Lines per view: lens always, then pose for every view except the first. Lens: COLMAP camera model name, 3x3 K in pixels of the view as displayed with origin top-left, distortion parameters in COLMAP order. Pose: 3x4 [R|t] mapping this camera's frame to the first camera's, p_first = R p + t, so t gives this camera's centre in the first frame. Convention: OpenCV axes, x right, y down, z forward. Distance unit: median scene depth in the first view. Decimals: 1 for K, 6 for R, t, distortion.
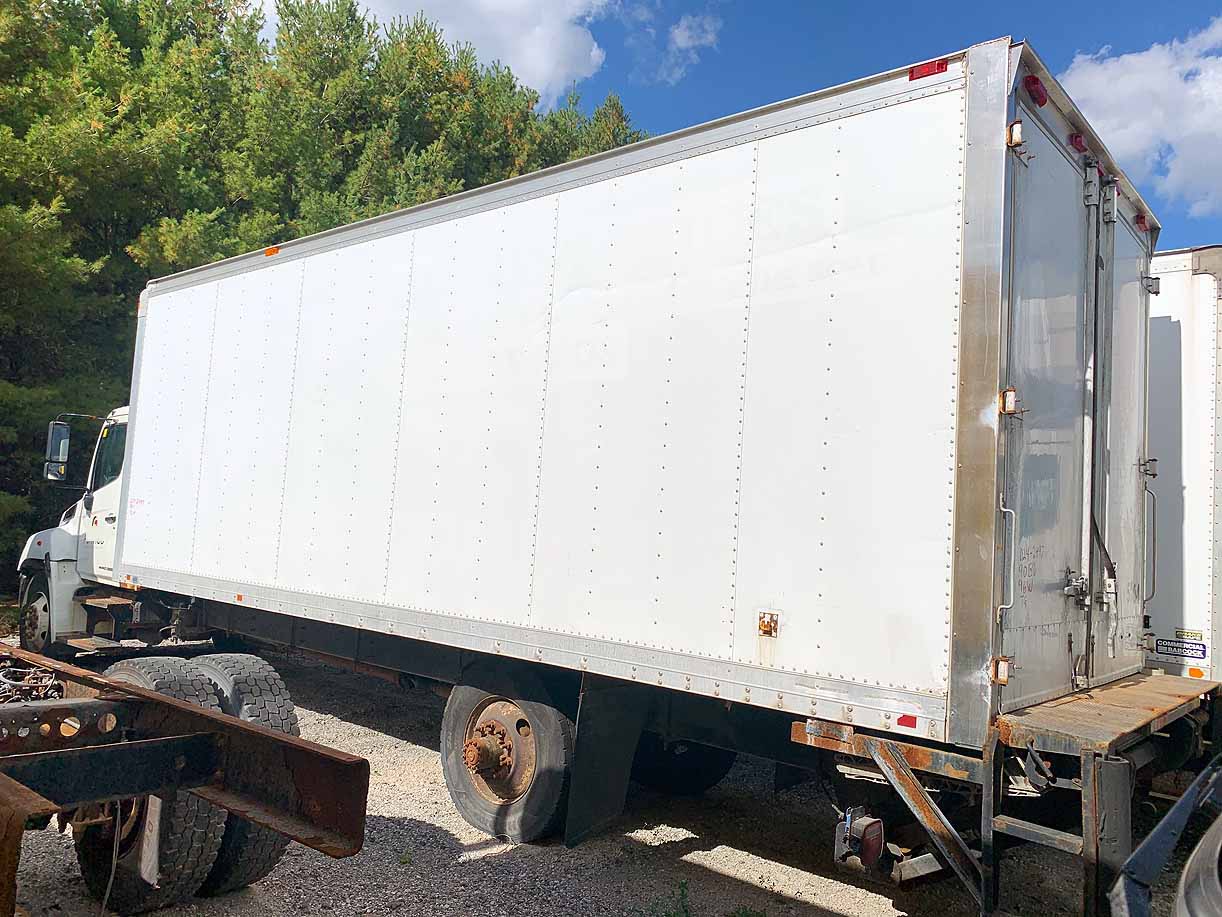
lens RADIAL K [[962.8, 0, 611.8], [0, 962.8, 434.9], [0, 0, 1]] dist [-0.003119, -0.005403]
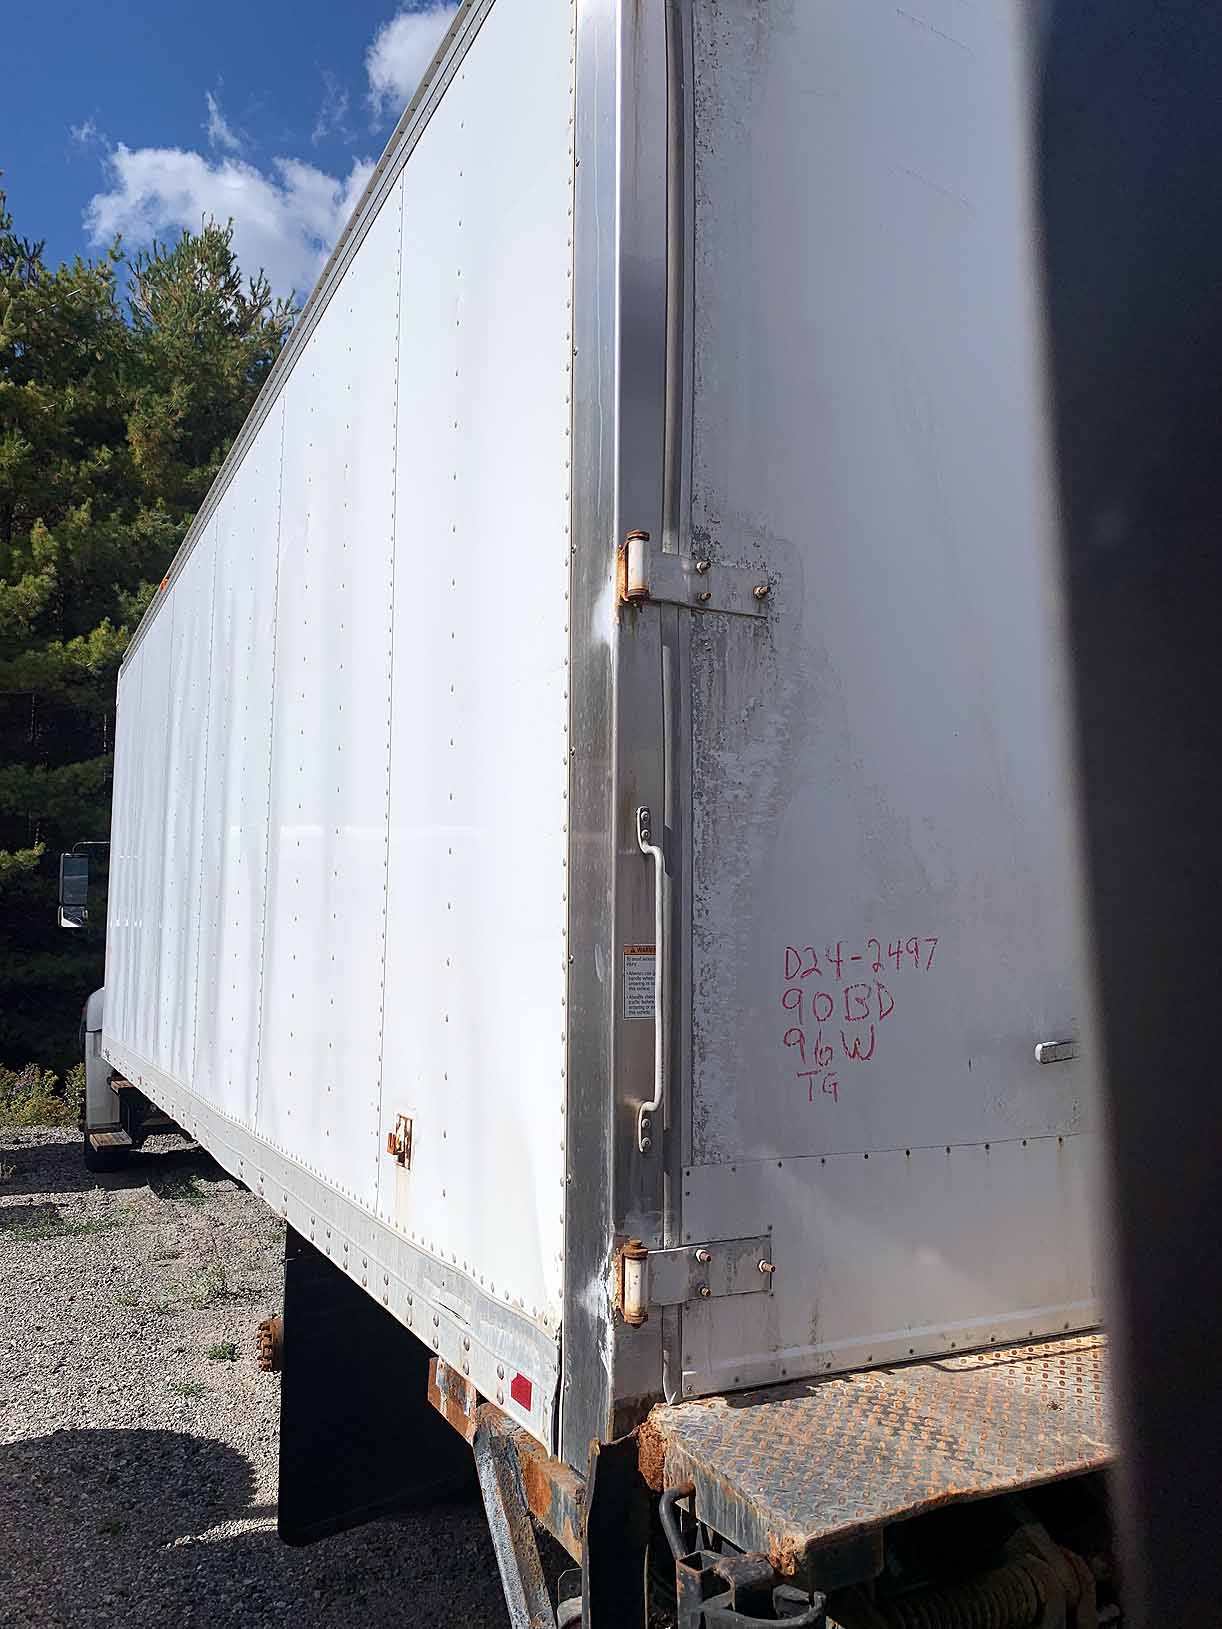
lens RADIAL K [[1286.6, 0, 608.7], [0, 1286.6, 794.5], [0, 0, 1]] dist [0.002333, -0.006344]
pose [[0.920882, -0.101176, -0.376483, 0.472517], [0.089204, 0.994800, -0.049148, 0.063885], [0.379498, 0.011676, 0.925119, 0.420685]]
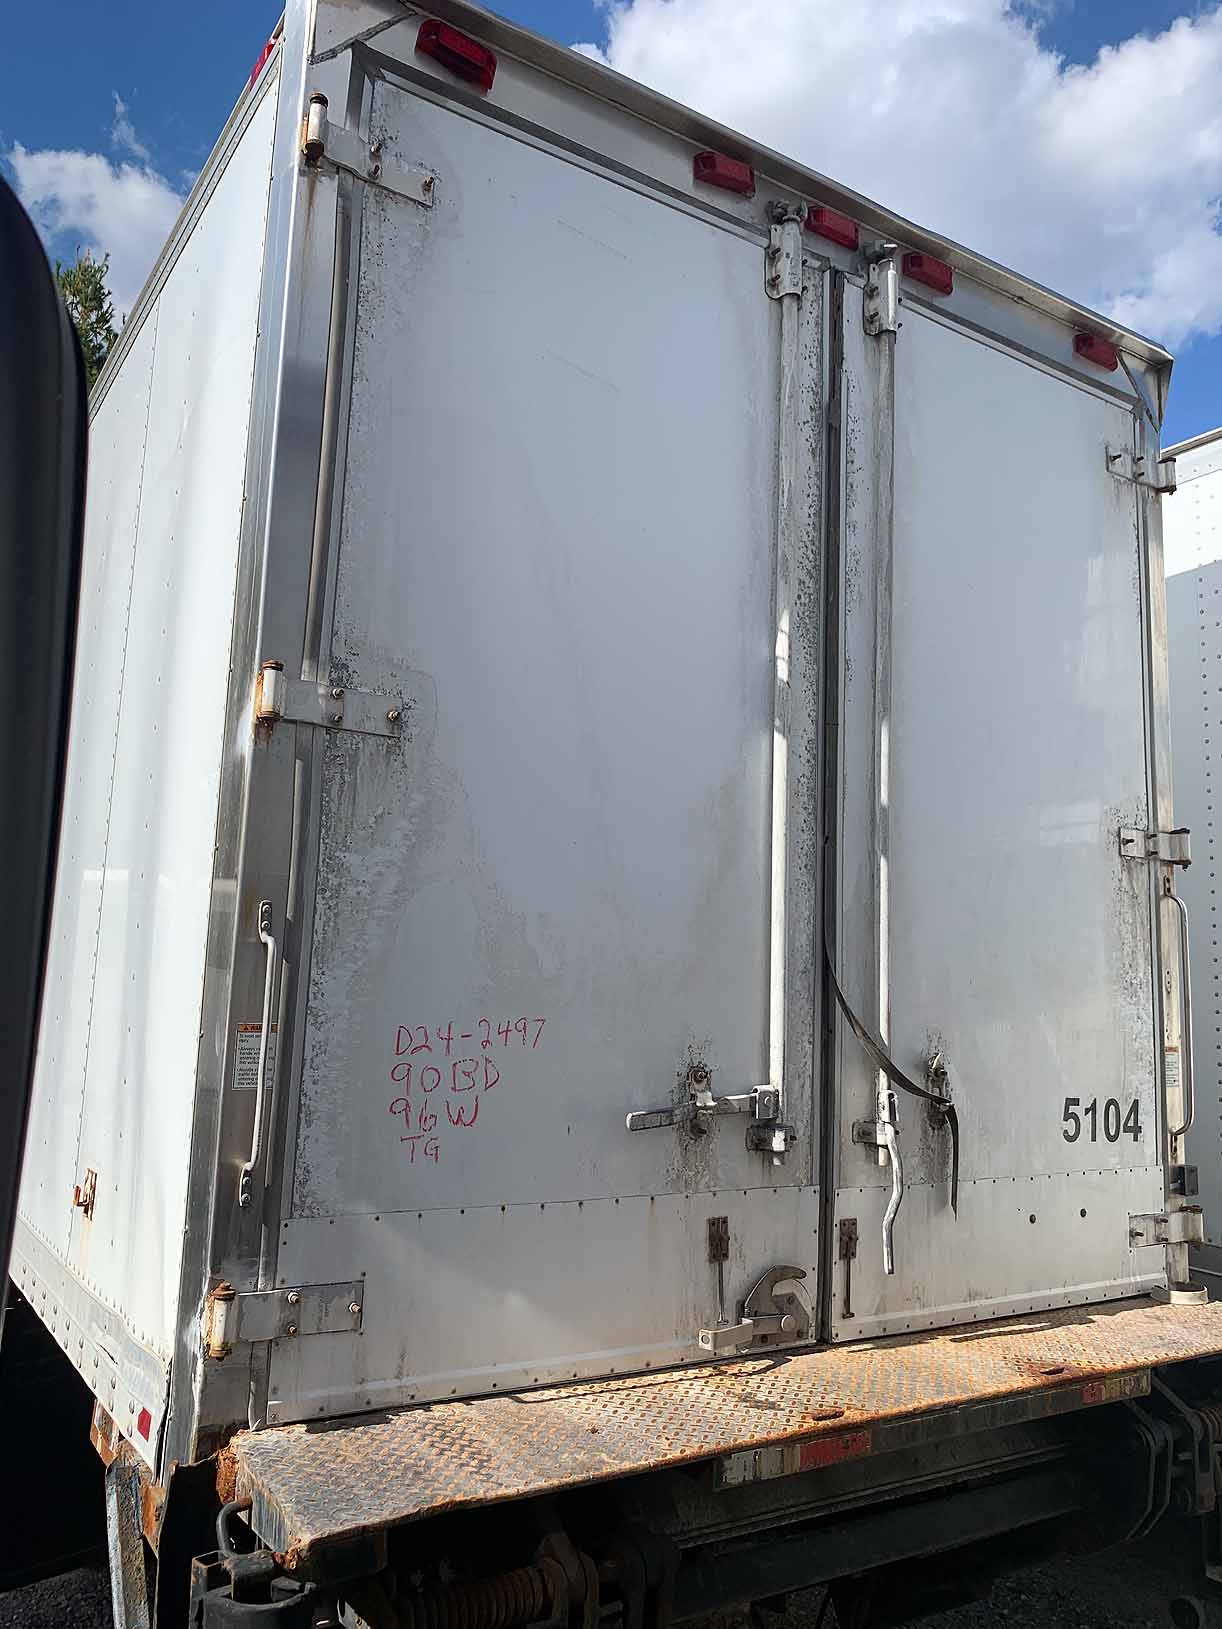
lens RADIAL K [[1289.2, 0, 619.2], [0, 1289.2, 788.2], [0, 0, 1]] dist [-0.007544, 0.010223]
pose [[0.958419, -0.076111, -0.275029, 0.585160], [0.054111, 0.994762, -0.086723, 0.055490], [0.280189, 0.068235, 0.957517, 0.386365]]
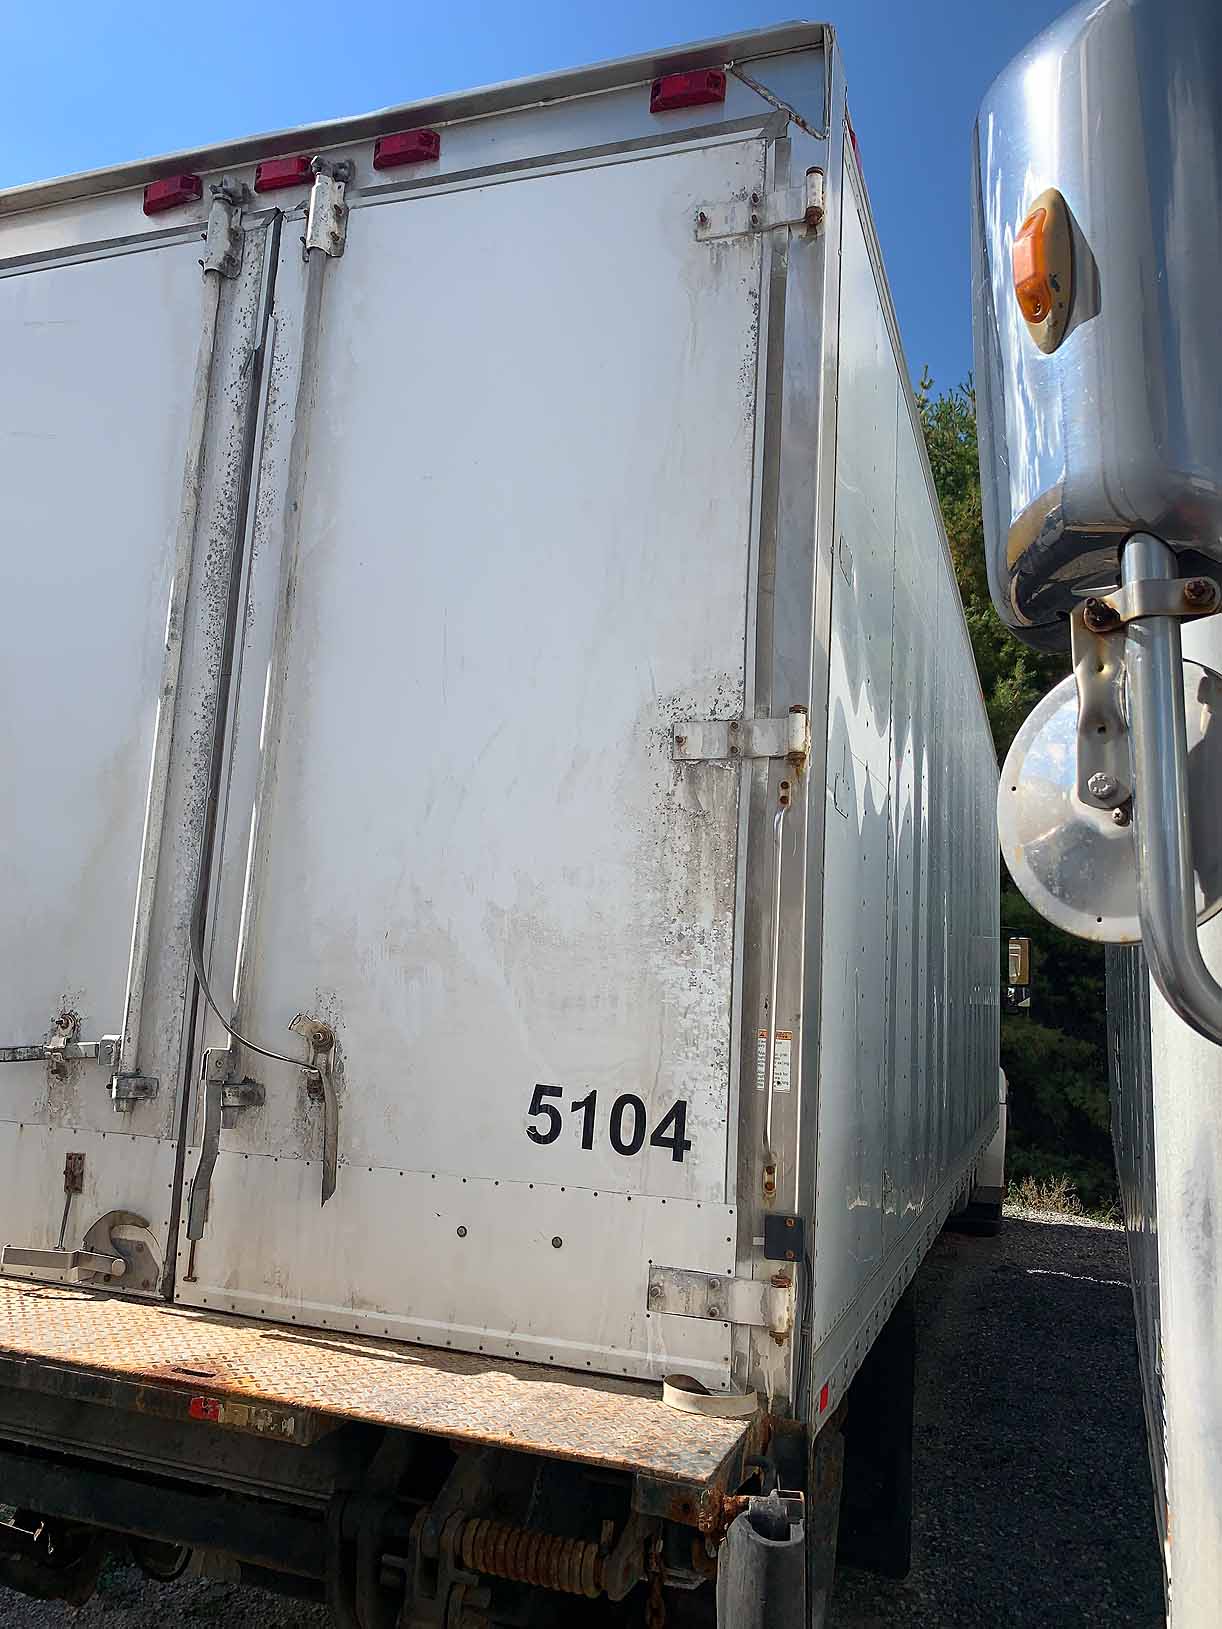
lens RADIAL K [[1288.7, 0, 611.7], [0, 1288.7, 772.6], [0, 0, 1]] dist [0.077244, -0.170017]
pose [[0.338054, -0.197760, -0.920115, 1.150665], [0.062740, 0.980234, -0.187630, 0.151373], [0.939033, 0.005701, 0.343779, 0.981645]]
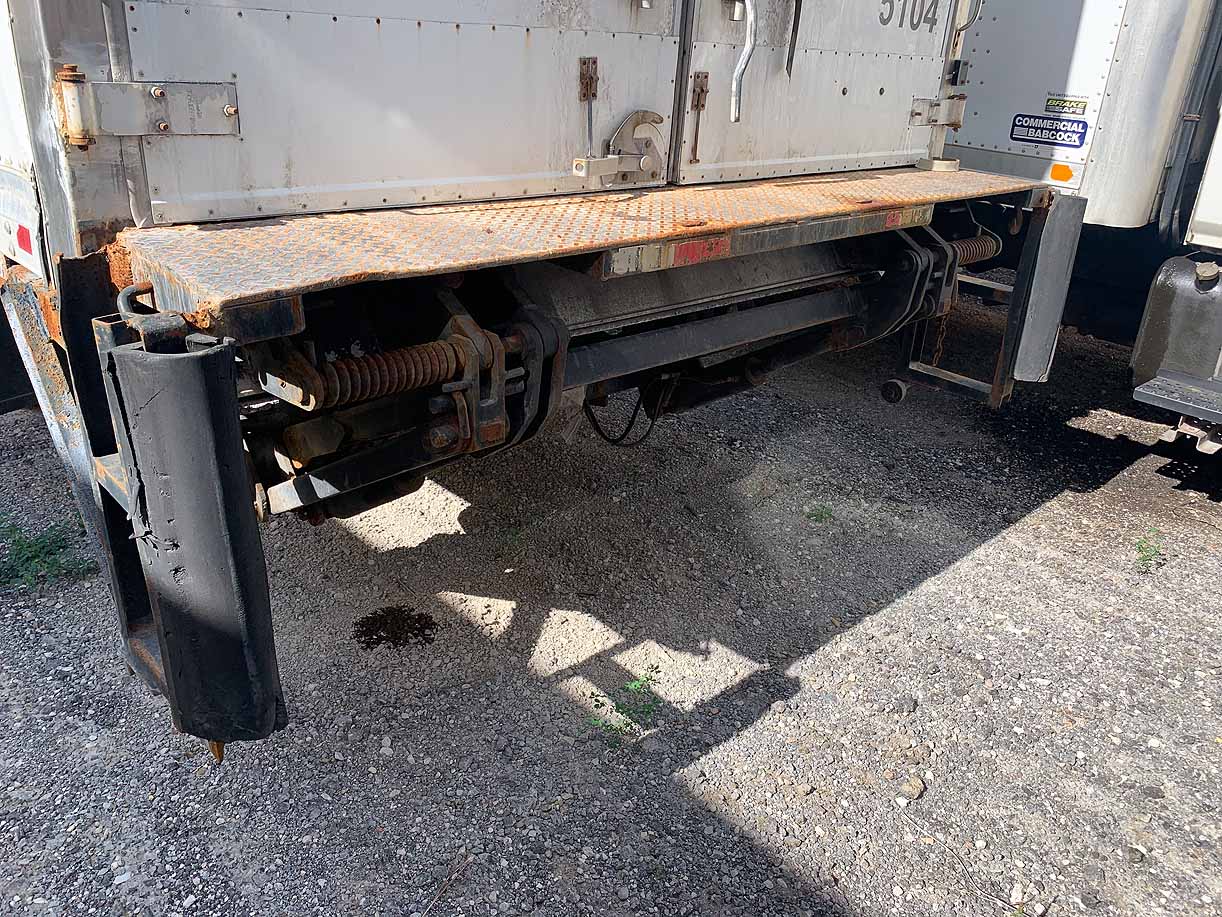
lens RADIAL K [[965.2, 0, 620.6], [0, 965.2, 454.7], [0, 0, 1]] dist [0.002333, -0.006344]
pose [[0.995229, 0.033214, -0.091741, 0.516772], [0.014897, 0.877521, 0.479307, 0.145565], [0.096425, -0.478387, 0.872839, 0.489295]]
